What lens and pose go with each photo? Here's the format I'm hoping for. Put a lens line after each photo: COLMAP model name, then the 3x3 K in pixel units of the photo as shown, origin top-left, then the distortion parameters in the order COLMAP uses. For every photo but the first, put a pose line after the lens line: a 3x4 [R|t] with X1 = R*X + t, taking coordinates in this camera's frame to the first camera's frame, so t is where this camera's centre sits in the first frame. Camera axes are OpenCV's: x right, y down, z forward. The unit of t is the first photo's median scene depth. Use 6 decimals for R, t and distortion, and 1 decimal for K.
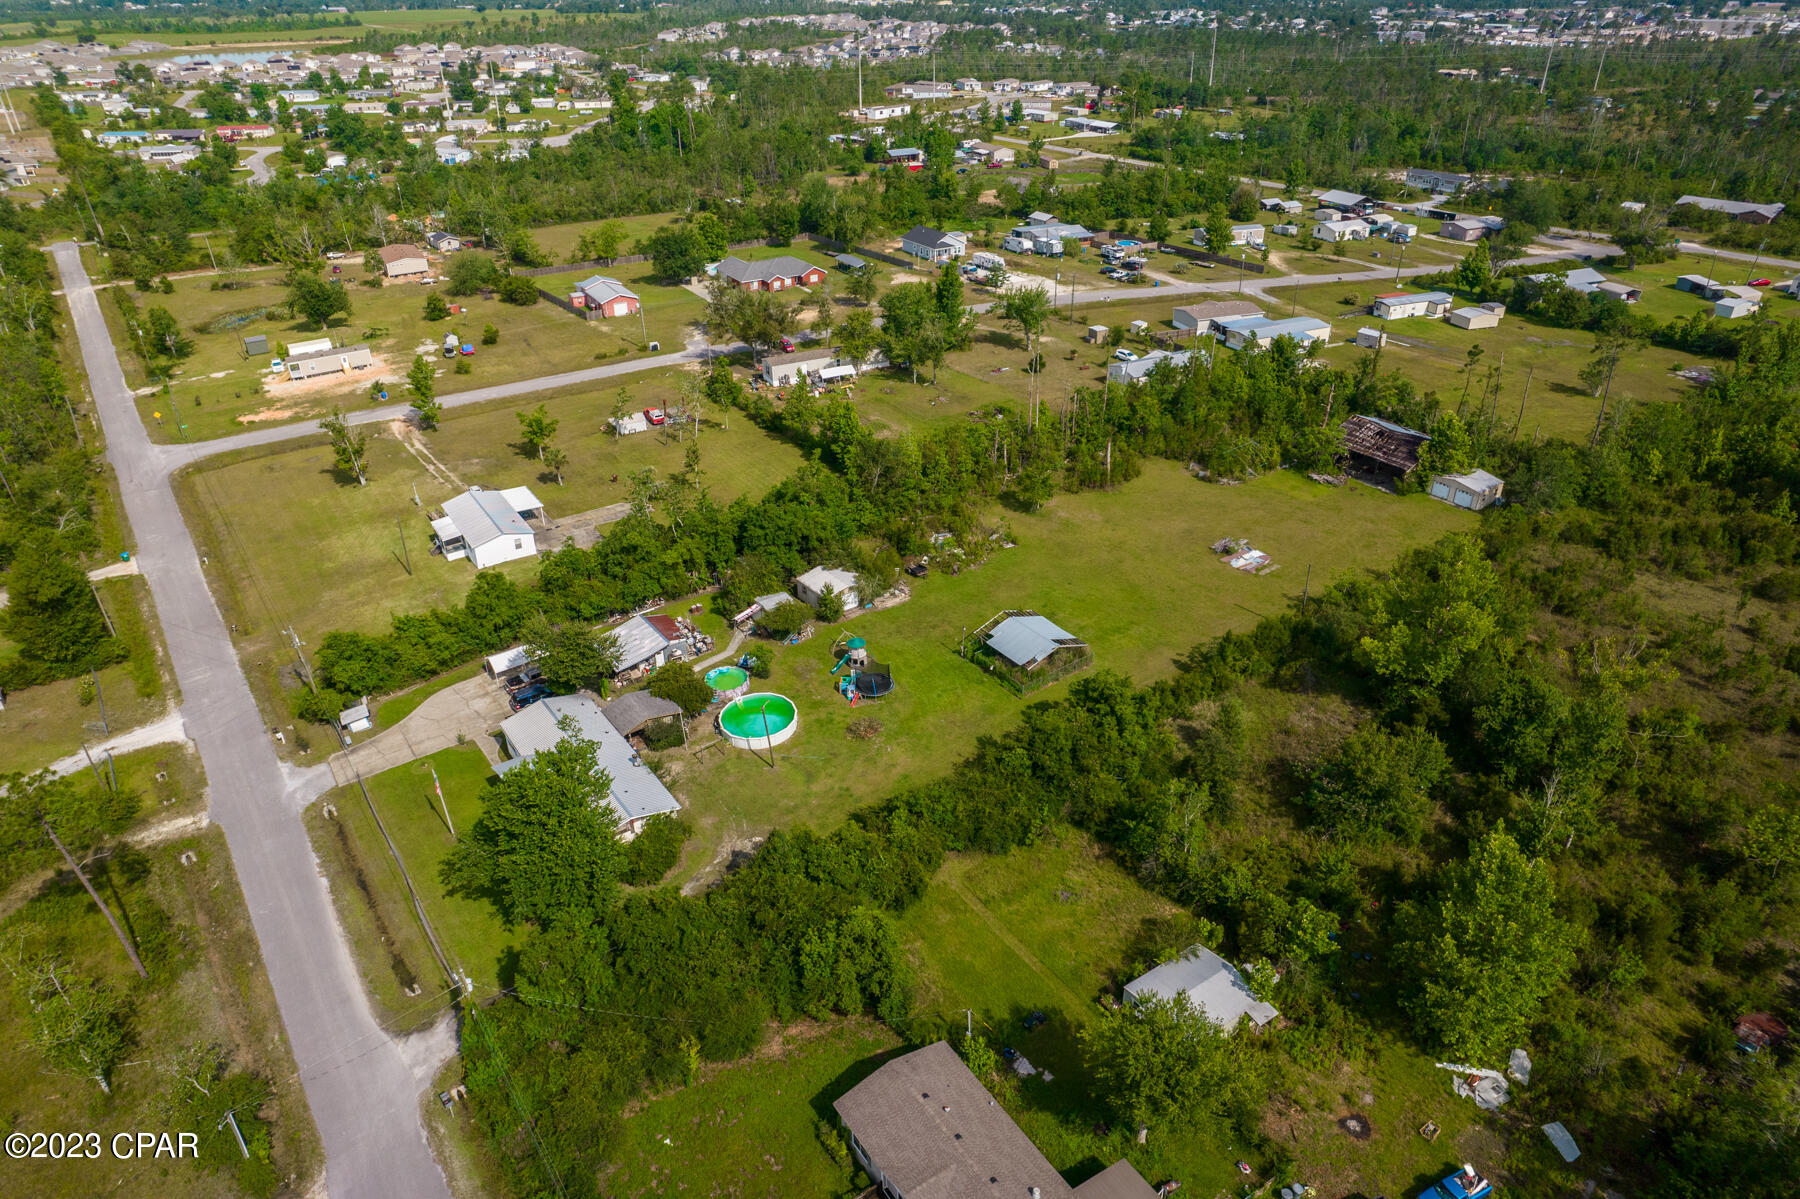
lens RADIAL K [[1155.6, 0, 900.0], [0, 1155.6, 599.5], [0, 0, 1]] dist [-0.075653, 0.076246]
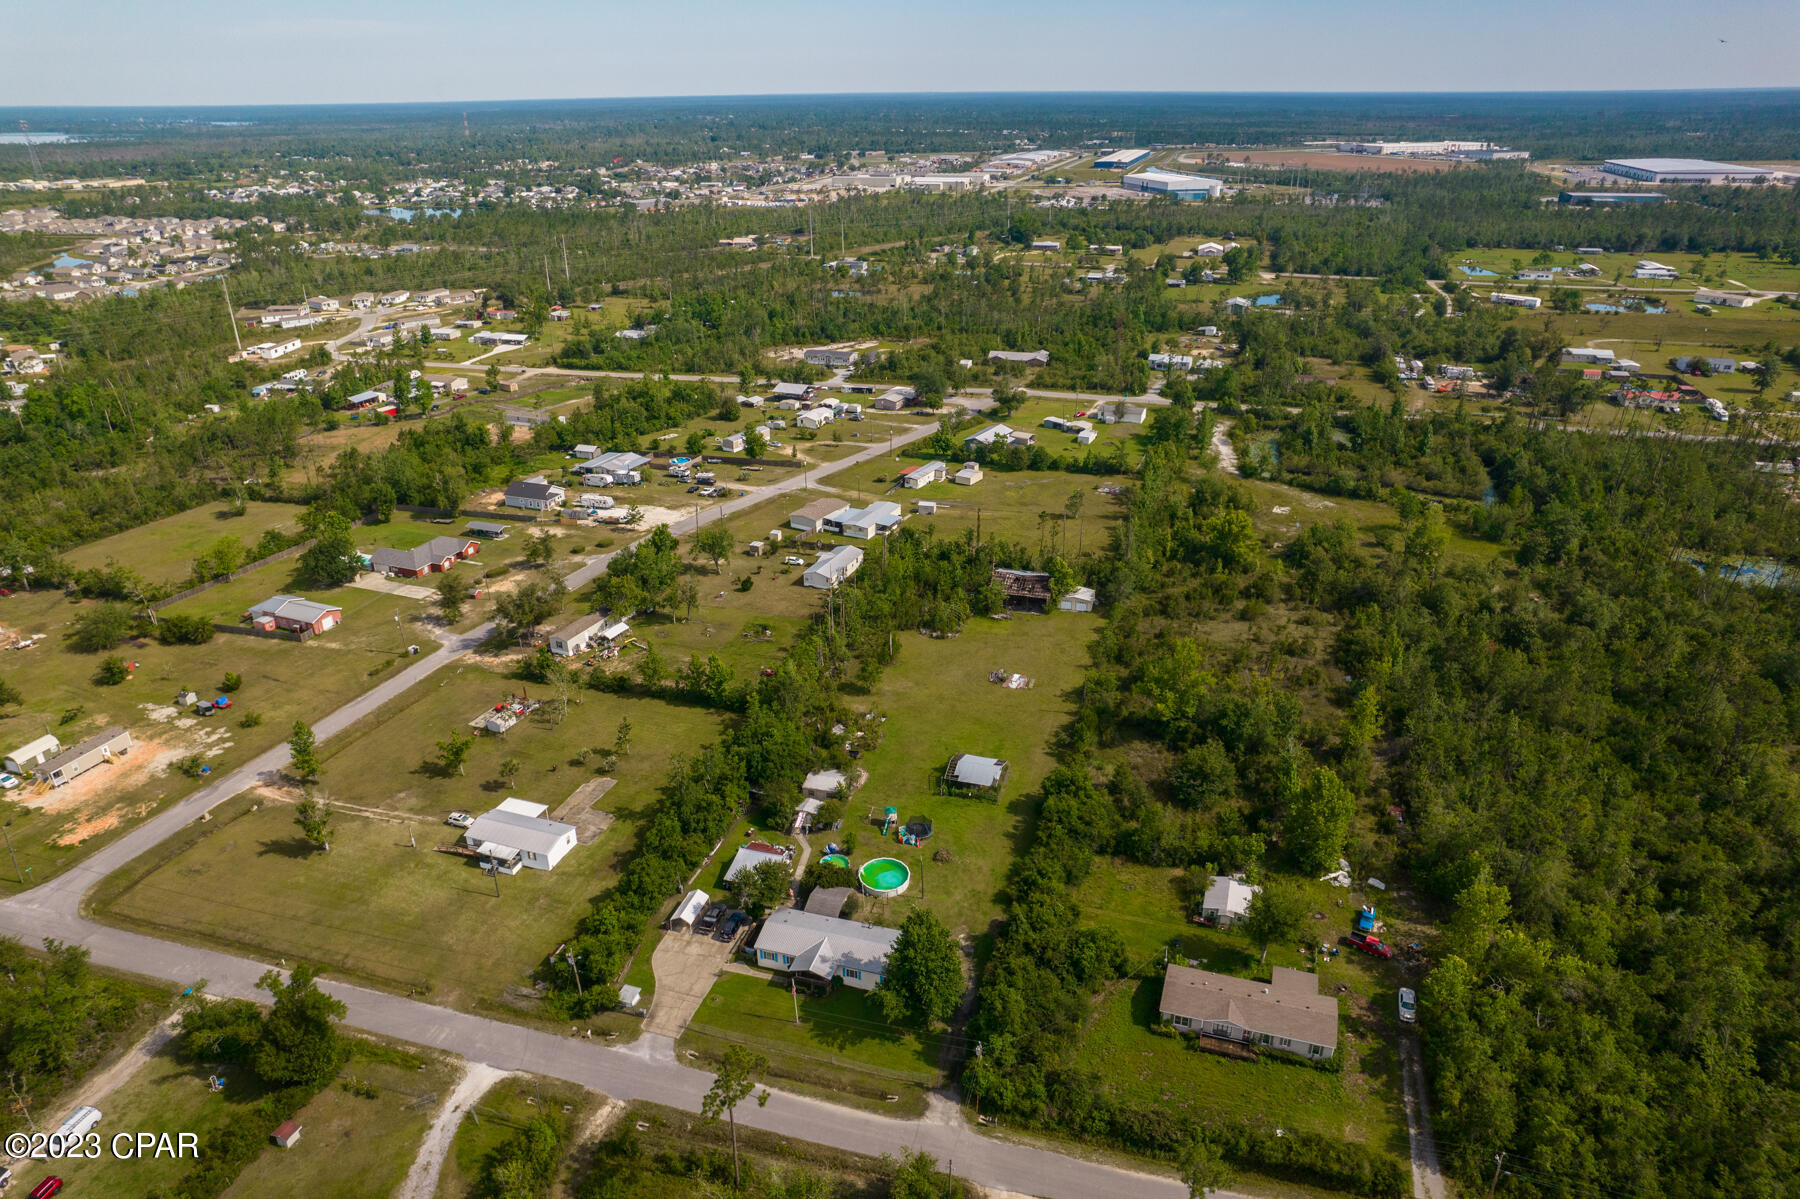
lens RADIAL K [[1155.6, 0, 900.0], [0, 1155.6, 599.5], [0, 0, 1]] dist [-0.075653, 0.076246]
pose [[0.793399, -0.252036, 0.554073, -0.584628], [0.304555, 0.952490, -0.002837, -0.160123], [-0.527034, 0.170997, 0.832463, -0.229766]]
